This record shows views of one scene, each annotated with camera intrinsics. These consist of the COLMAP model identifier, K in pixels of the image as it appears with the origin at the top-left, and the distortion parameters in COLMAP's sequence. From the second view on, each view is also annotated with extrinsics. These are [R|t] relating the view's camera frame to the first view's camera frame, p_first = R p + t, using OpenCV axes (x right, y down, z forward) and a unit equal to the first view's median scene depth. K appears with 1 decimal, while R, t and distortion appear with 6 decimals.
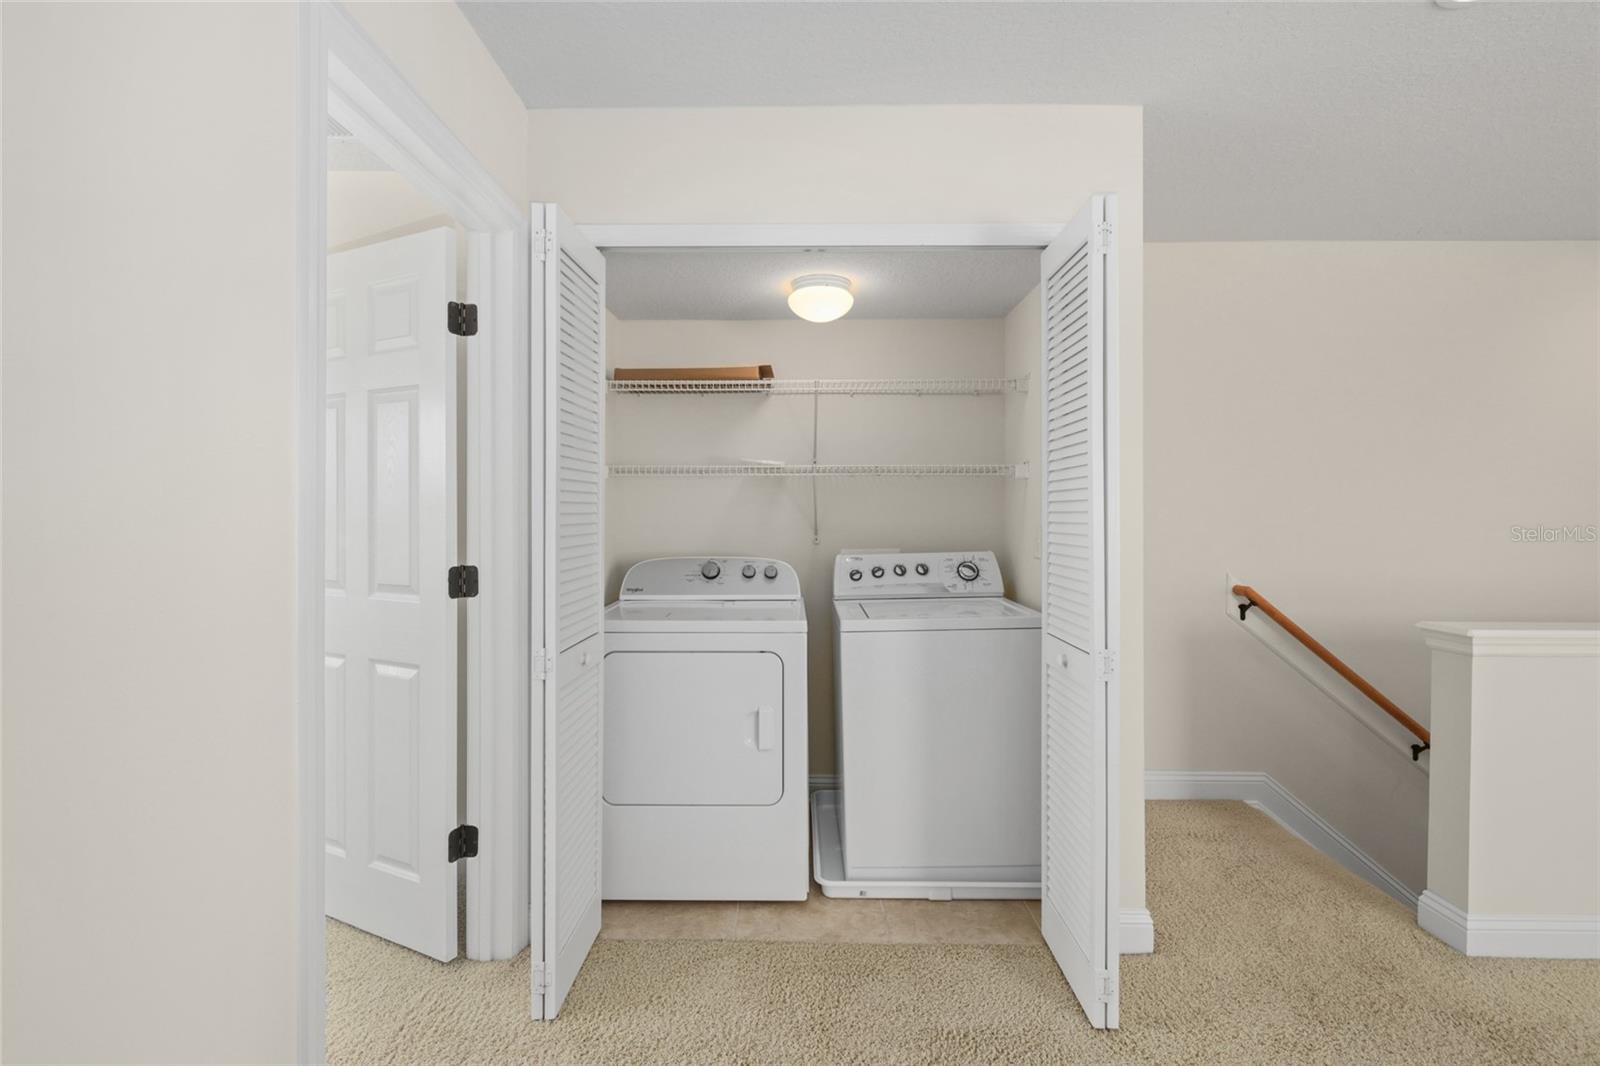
lens RADIAL K [[671.7, 0, 786.1], [0, 671.7, 518.3], [0, 0, 1]] dist [-0.002346, -0.000363]
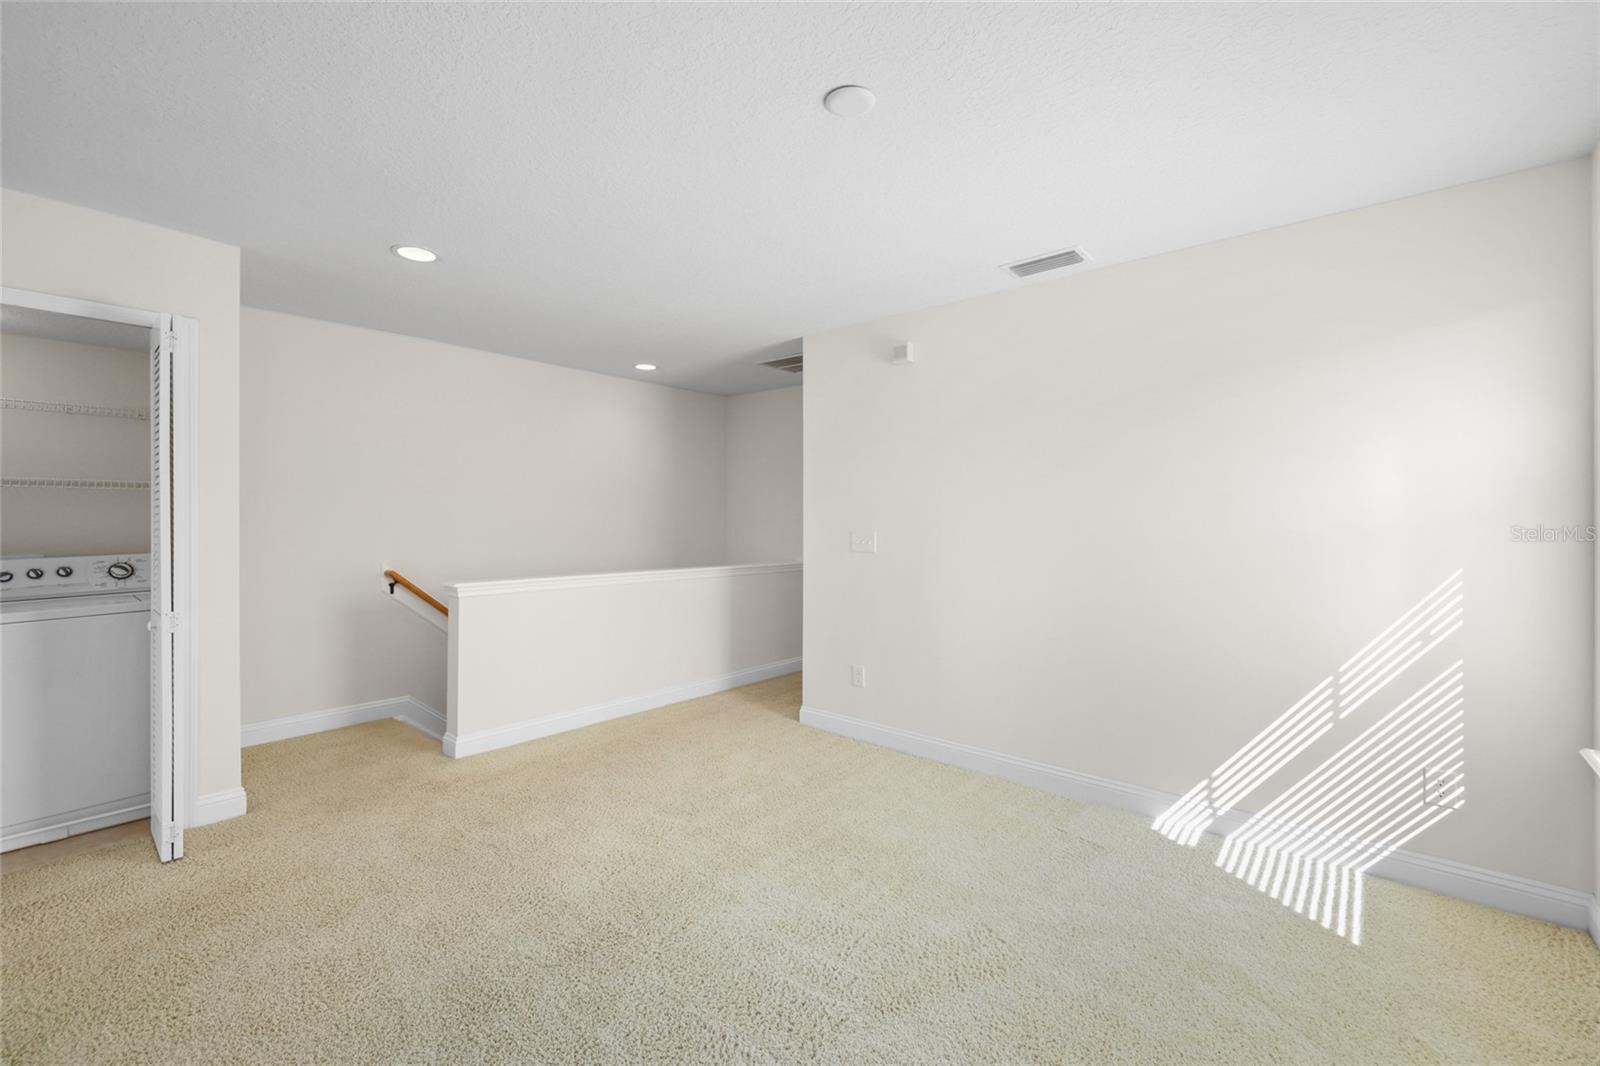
lens RADIAL K [[671.7, 0, 786.1], [0, 671.7, 518.3], [0, 0, 1]] dist [-0.002346, -0.000363]
pose [[0.648624, -0.000010, 0.761109, 0.163167], [0.003715, 0.999988, -0.003153, -0.006169], [-0.761100, 0.004872, 0.648617, -0.779700]]
